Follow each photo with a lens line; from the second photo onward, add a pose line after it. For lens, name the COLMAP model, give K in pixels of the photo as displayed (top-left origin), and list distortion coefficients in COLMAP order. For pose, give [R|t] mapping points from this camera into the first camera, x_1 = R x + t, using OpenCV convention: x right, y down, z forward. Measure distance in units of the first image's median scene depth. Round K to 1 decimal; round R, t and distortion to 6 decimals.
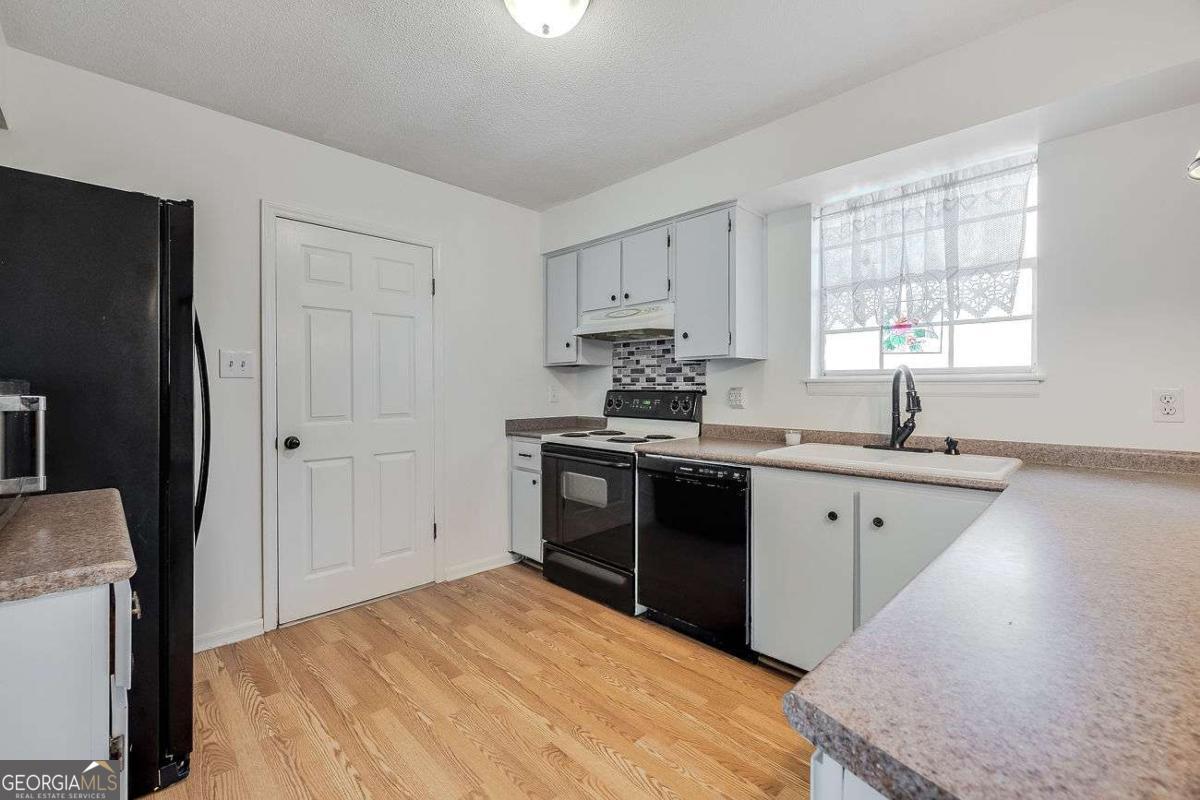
lens RADIAL K [[514.9, 0, 596.4], [0, 514.9, 394.5], [0, 0, 1]] dist [0.000442, -0.000057]
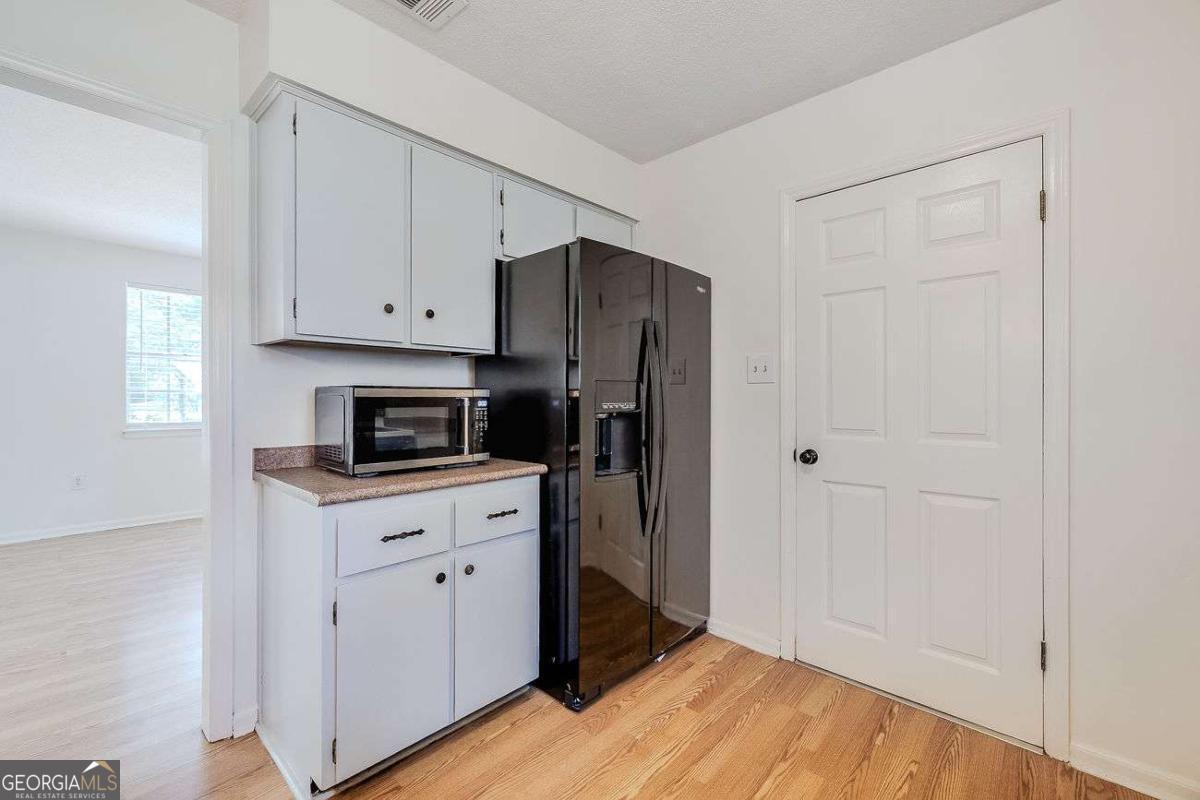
lens RADIAL K [[506.9, 0, 585.8], [0, 506.9, 399.1], [0, 0, 1]] dist [-0.000068, -0.000216]
pose [[0.036316, 0.000044, -0.999340, 0.232611], [-0.016951, 0.999856, -0.000572, 0.004244], [0.999197, 0.016961, 0.036312, 0.569134]]
